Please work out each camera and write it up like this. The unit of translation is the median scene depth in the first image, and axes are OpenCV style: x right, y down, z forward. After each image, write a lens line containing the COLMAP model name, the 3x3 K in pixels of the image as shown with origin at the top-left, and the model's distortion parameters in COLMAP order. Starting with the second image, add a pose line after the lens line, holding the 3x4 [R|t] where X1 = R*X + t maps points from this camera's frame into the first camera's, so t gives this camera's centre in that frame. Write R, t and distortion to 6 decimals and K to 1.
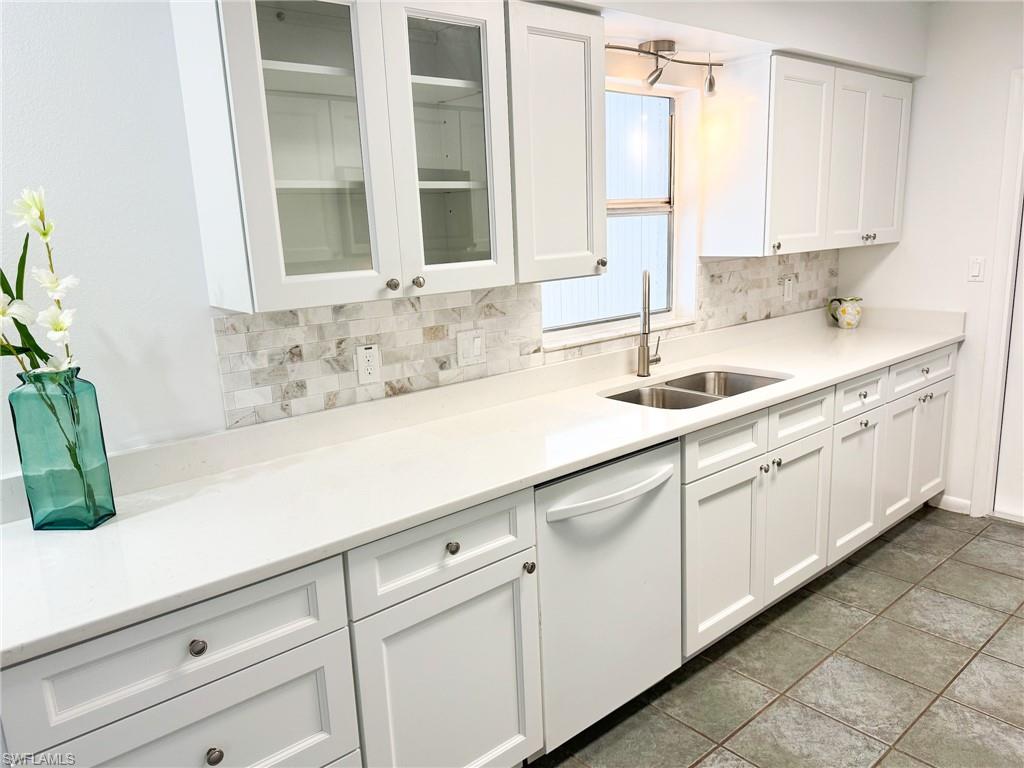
lens RADIAL K [[729.9, 0, 512.0], [0, 729.9, 384.0], [0, 0, 1]] dist [0.092535, -0.124463]
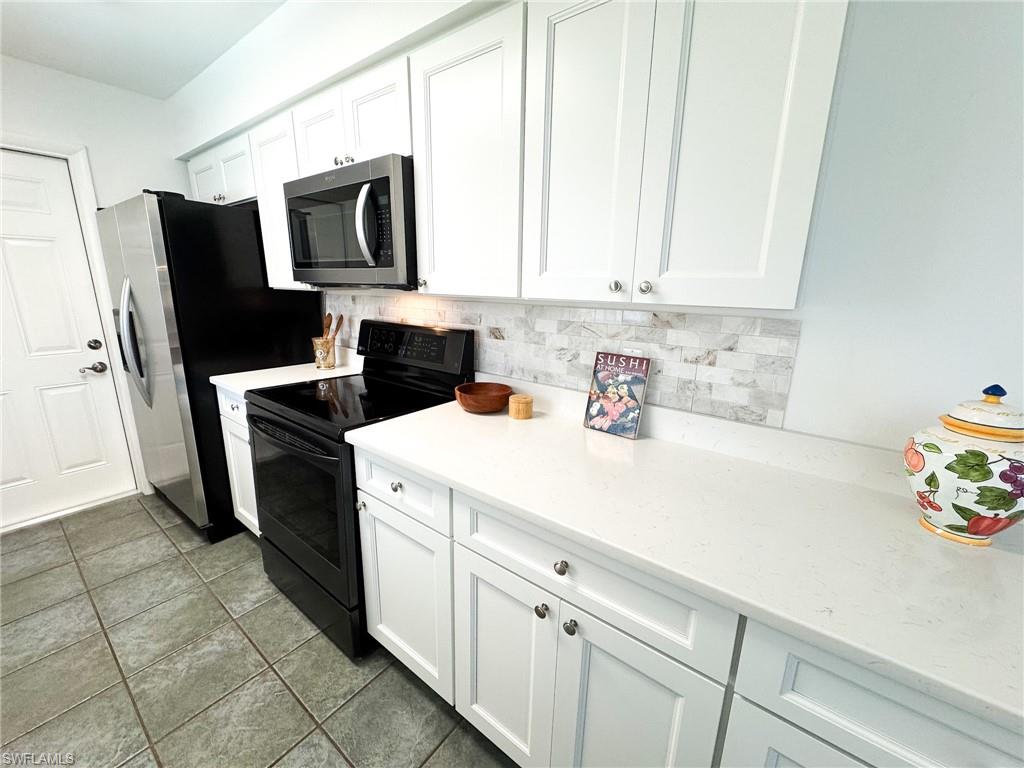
lens RADIAL K [[413.4, 0, 512.0], [0, 413.4, 384.0], [0, 0, 1]] dist [-0.009369, 0.000104]
pose [[-0.223307, -0.193458, 0.955358, -0.051766], [0.201172, 0.949860, 0.239367, -0.031246], [-0.953763, 0.245643, -0.173192, 0.454432]]
